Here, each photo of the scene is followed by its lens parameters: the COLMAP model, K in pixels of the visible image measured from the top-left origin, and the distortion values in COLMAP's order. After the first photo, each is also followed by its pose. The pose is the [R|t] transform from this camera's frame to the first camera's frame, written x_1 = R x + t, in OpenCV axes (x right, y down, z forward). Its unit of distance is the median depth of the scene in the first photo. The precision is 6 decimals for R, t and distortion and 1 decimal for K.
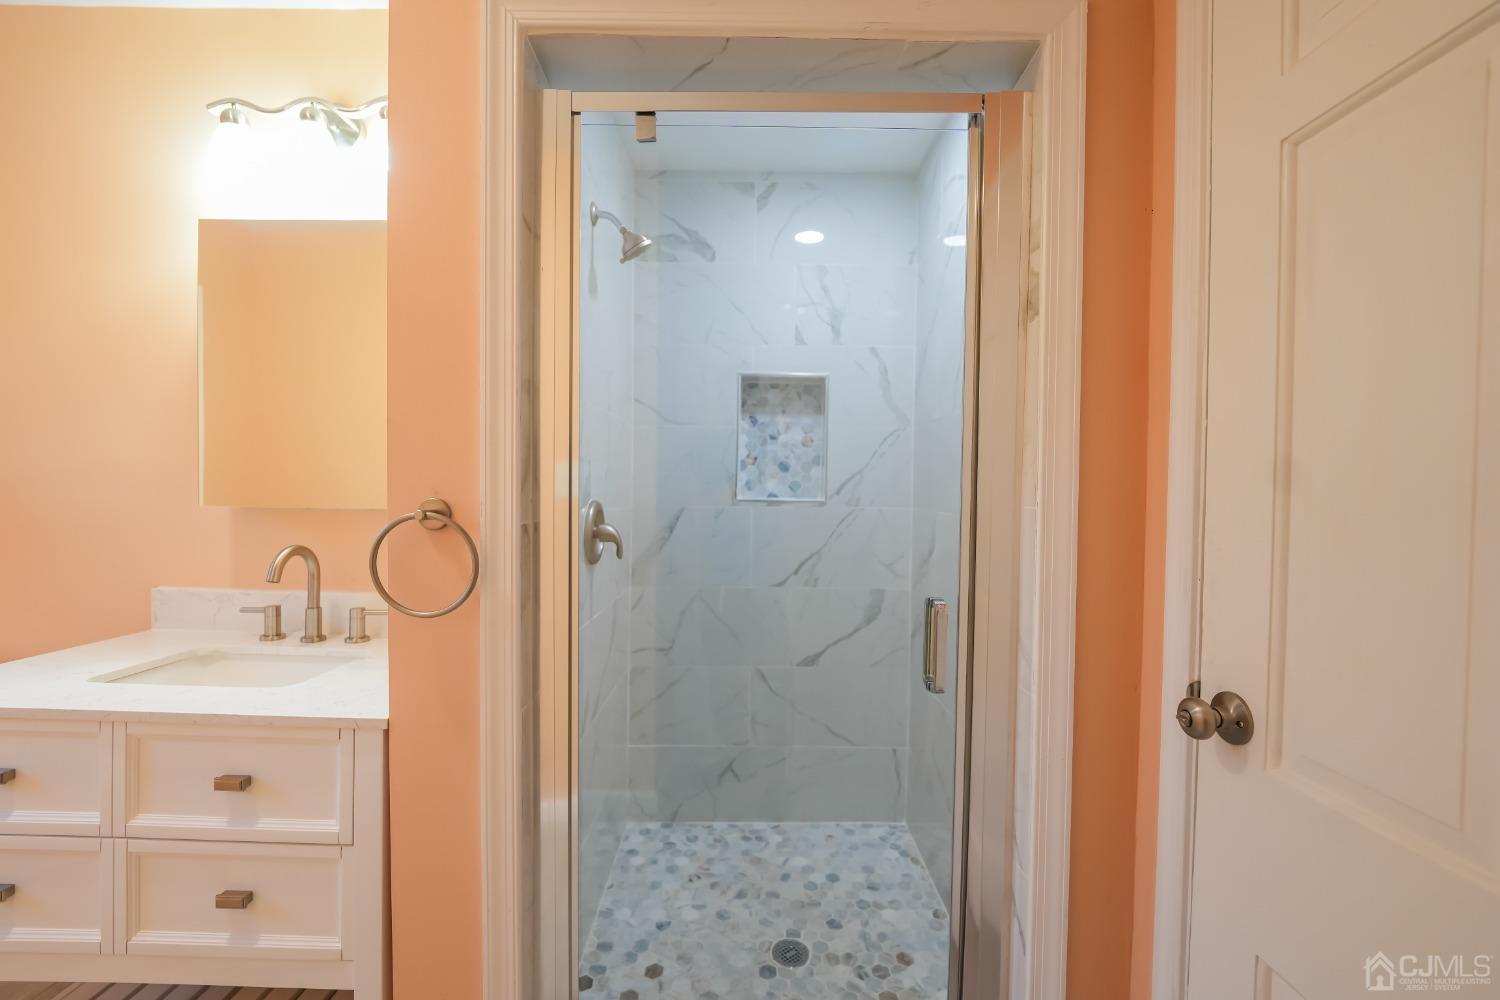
lens RADIAL K [[610.3, 0, 743.6], [0, 610.3, 504.1], [0, 0, 1]] dist [-0.001095, -0.004656]
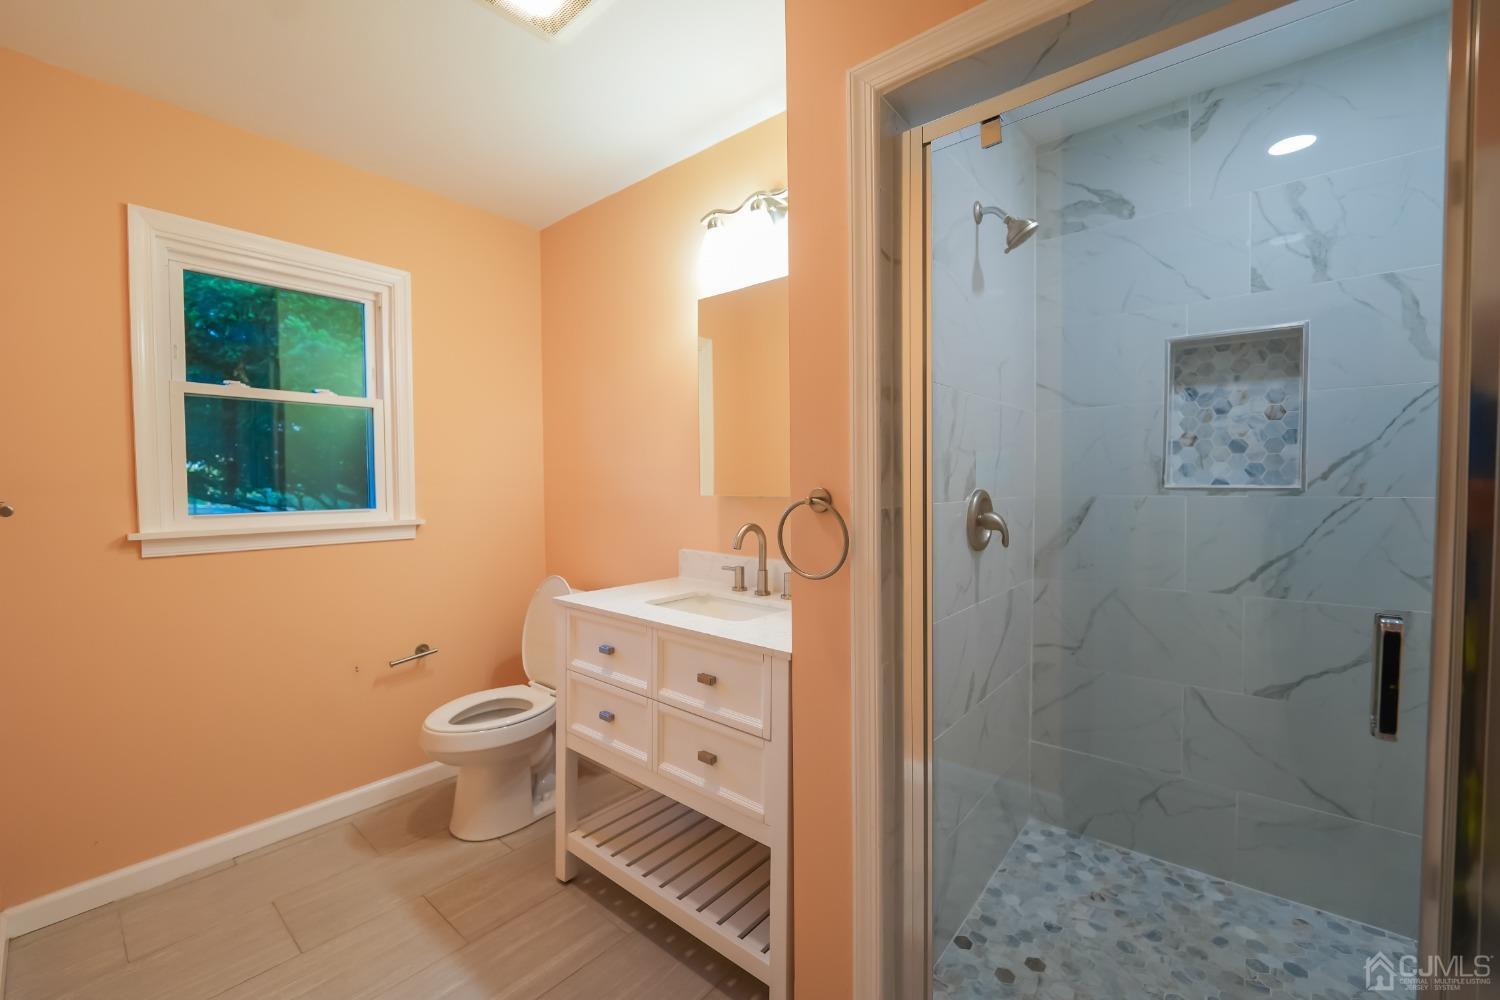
lens RADIAL K [[610.3, 0, 743.6], [0, 610.3, 504.1], [0, 0, 1]] dist [-0.001095, -0.004656]
pose [[0.761698, 0.008376, -0.647877, 0.110609], [0.001503, 0.999891, 0.014694, 0.002880], [0.647930, -0.012166, 0.761603, -0.045141]]
